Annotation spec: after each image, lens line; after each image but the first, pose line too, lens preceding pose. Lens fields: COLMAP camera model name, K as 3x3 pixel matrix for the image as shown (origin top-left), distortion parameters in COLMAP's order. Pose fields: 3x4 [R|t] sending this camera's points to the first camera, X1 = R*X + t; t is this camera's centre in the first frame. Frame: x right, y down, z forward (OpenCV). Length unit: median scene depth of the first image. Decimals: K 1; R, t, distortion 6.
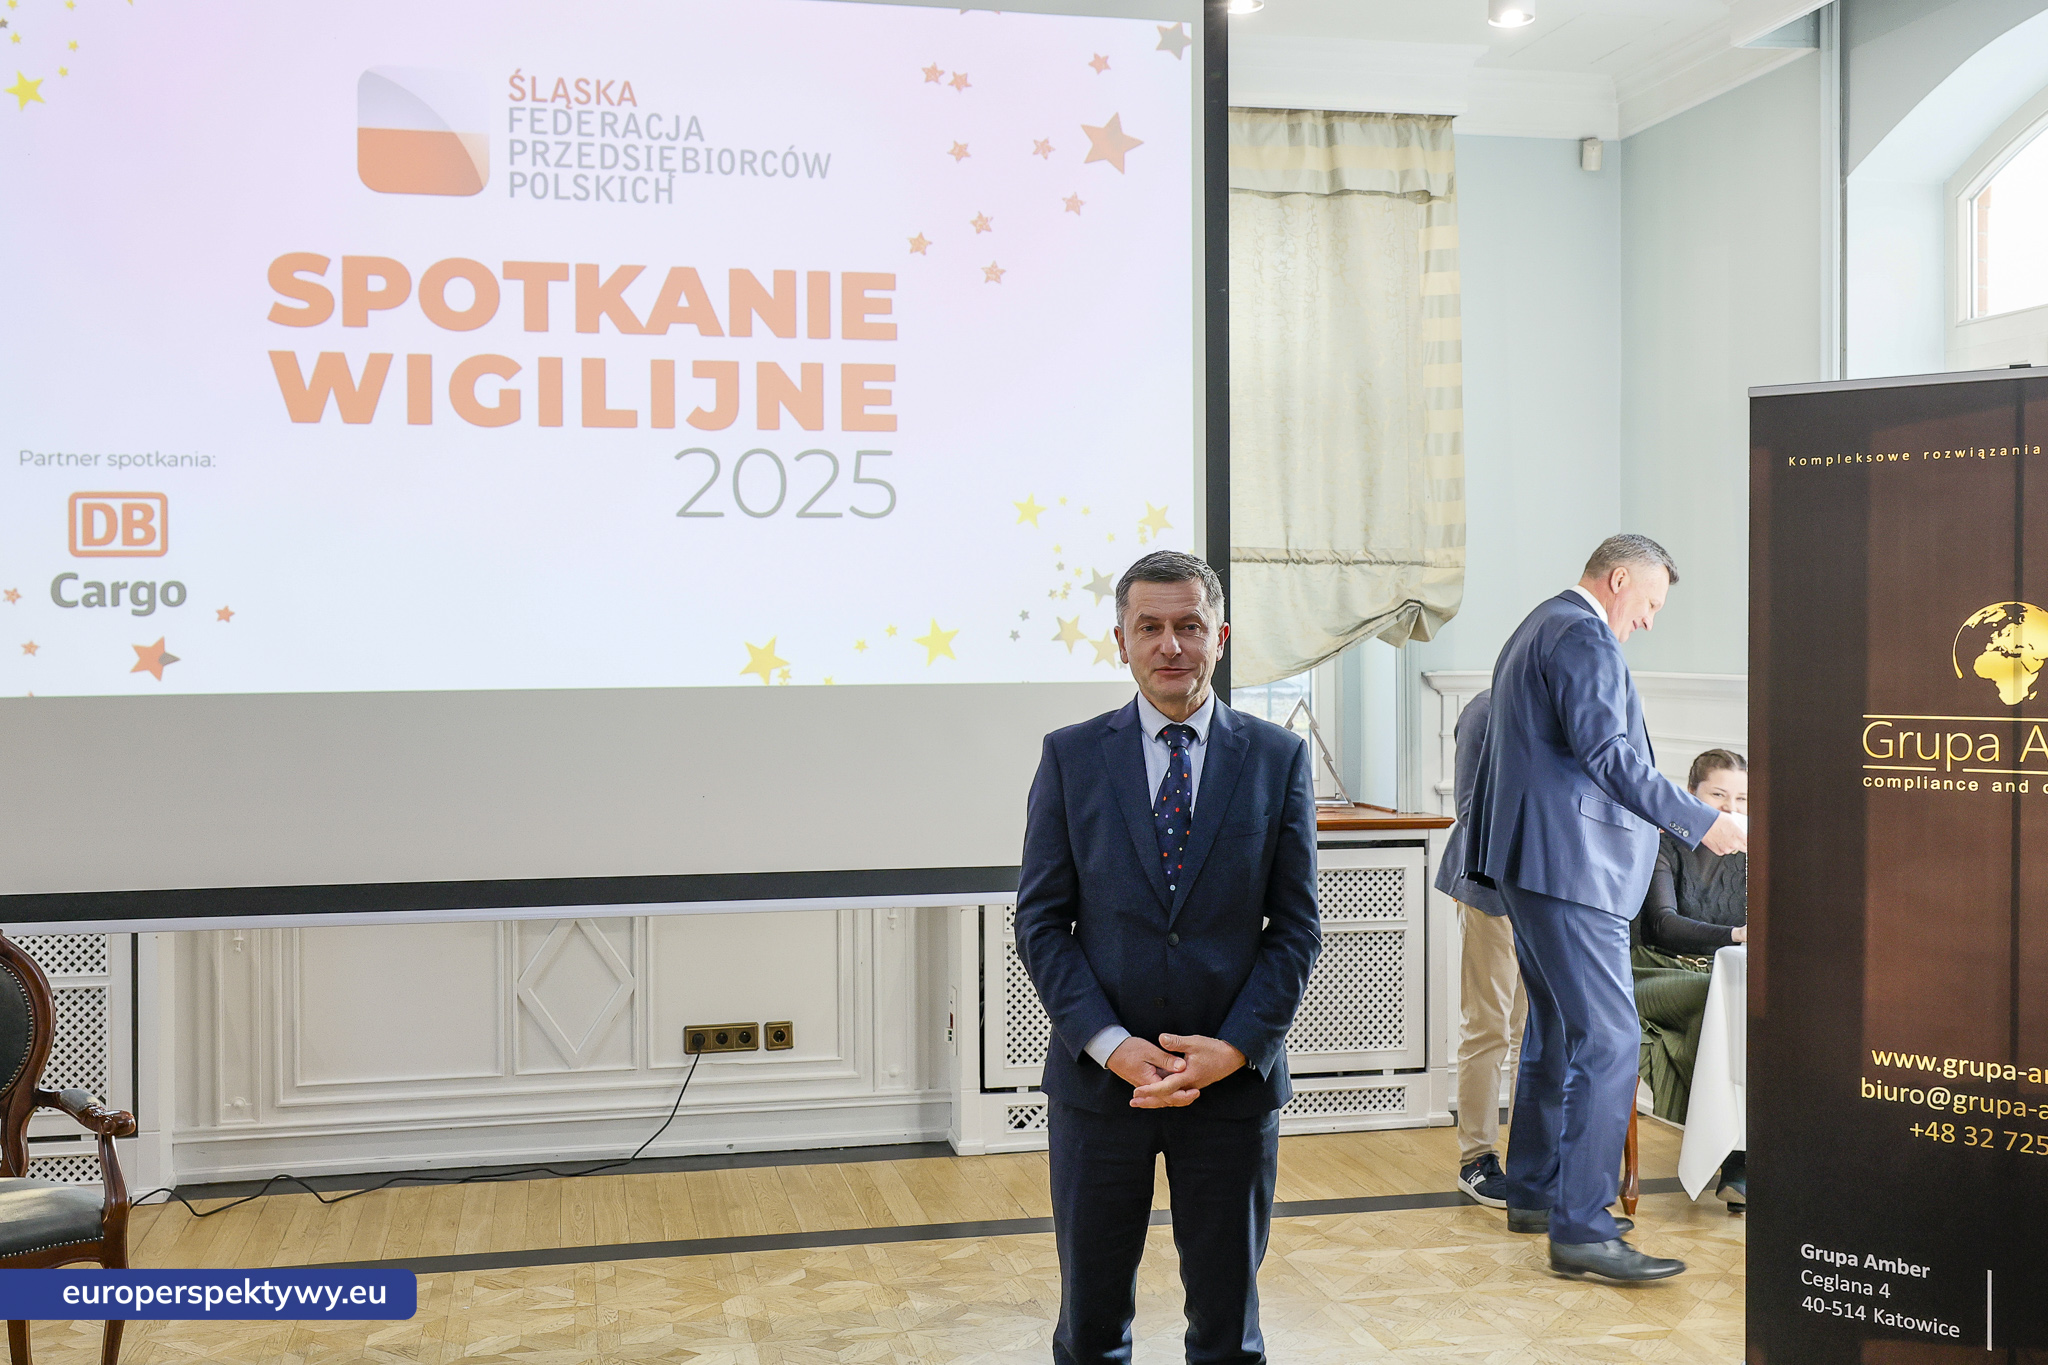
lens RADIAL K [[2075.6, 0, 994.5], [0, 2075.6, 640.5], [0, 0, 1]] dist [0.011880, 0.000000]
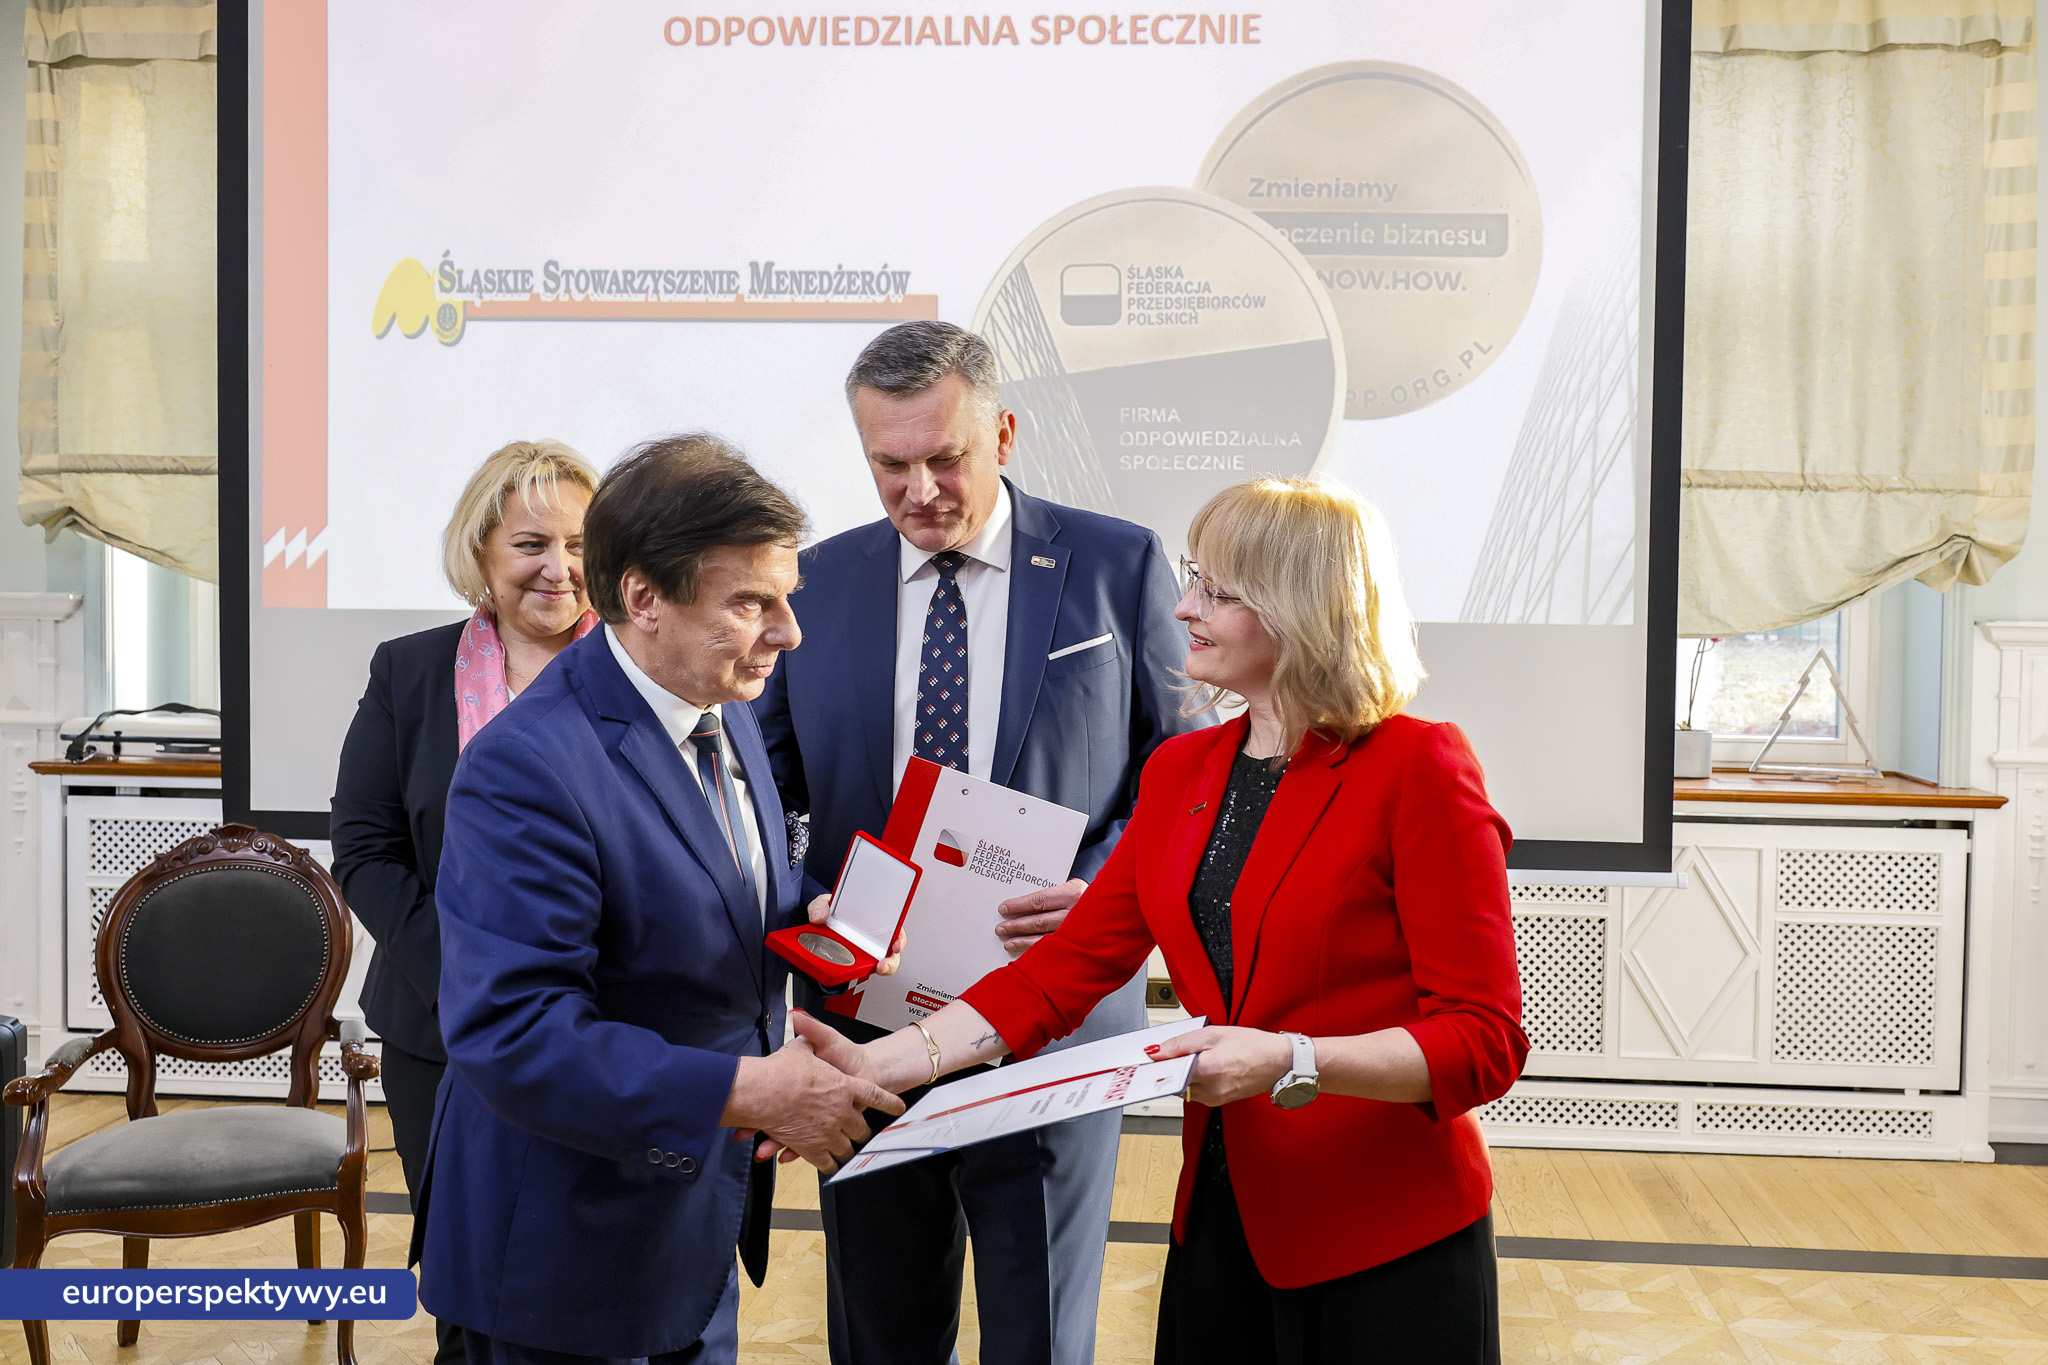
lens RADIAL K [[1871.6, 0, 1108.1], [0, 1871.6, 631.4], [0, 0, 1]] dist [0.014326, -0.007497]
pose [[0.961561, 0.026595, -0.273301, 0.104257], [-0.018889, 0.999347, 0.030789, 0.003234], [0.273941, -0.024443, 0.961436, 0.236056]]
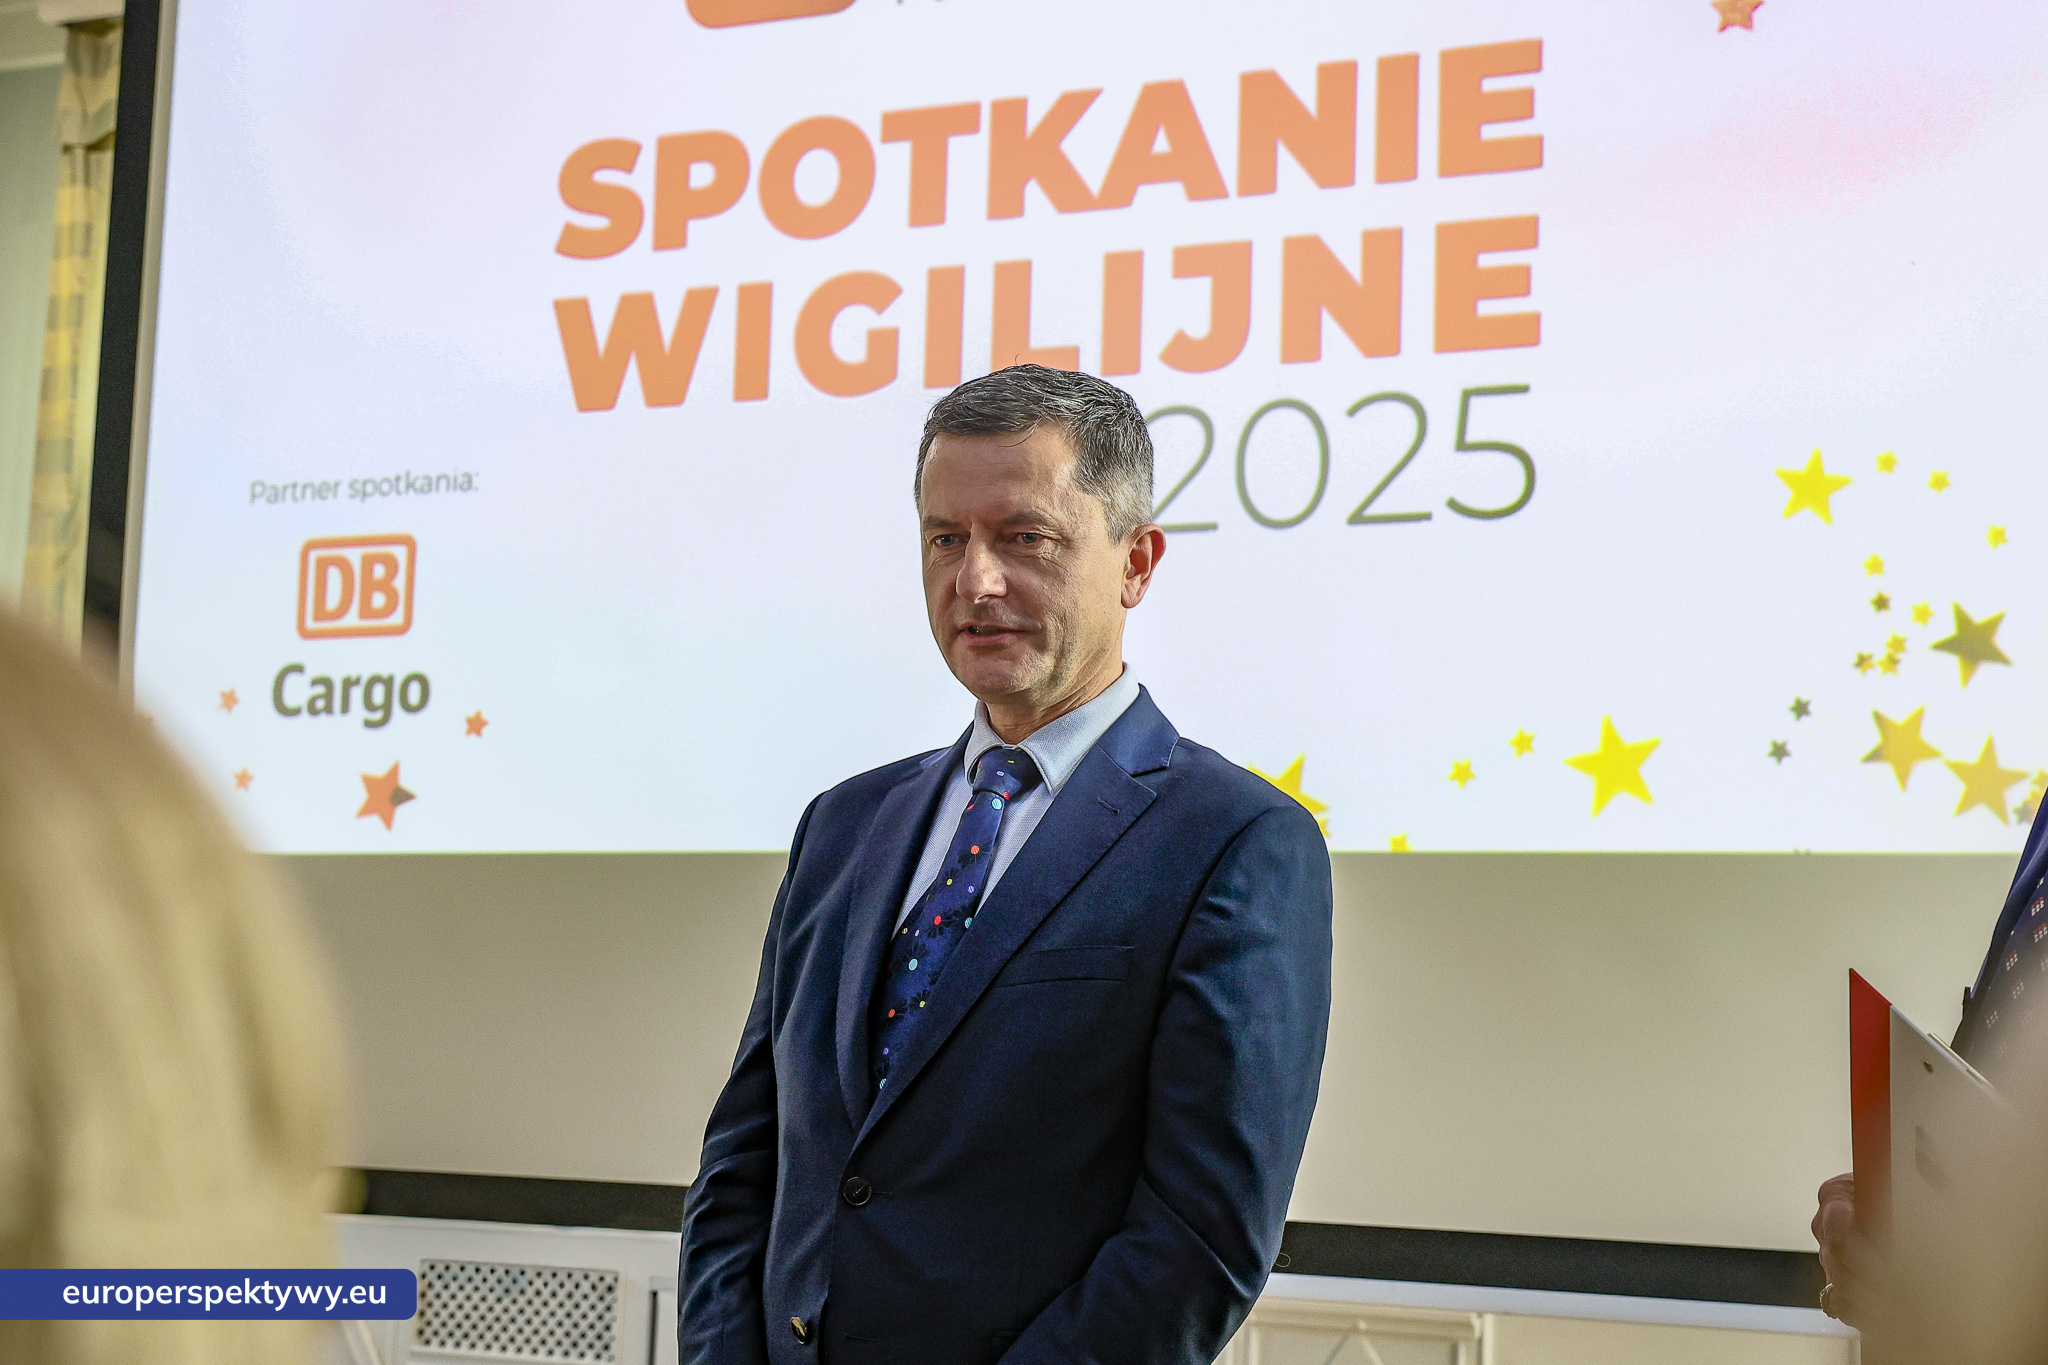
lens RADIAL K [[3503.7, 0, 936.8], [0, 3503.7, 607.4], [0, 0, 1]] dist [0.007245, 0.000000]
pose [[0.764962, -0.051926, -0.641979, 0.386065], [-0.040936, 0.990810, -0.128918, 0.077696], [0.642774, 0.124897, 0.755806, 0.280993]]
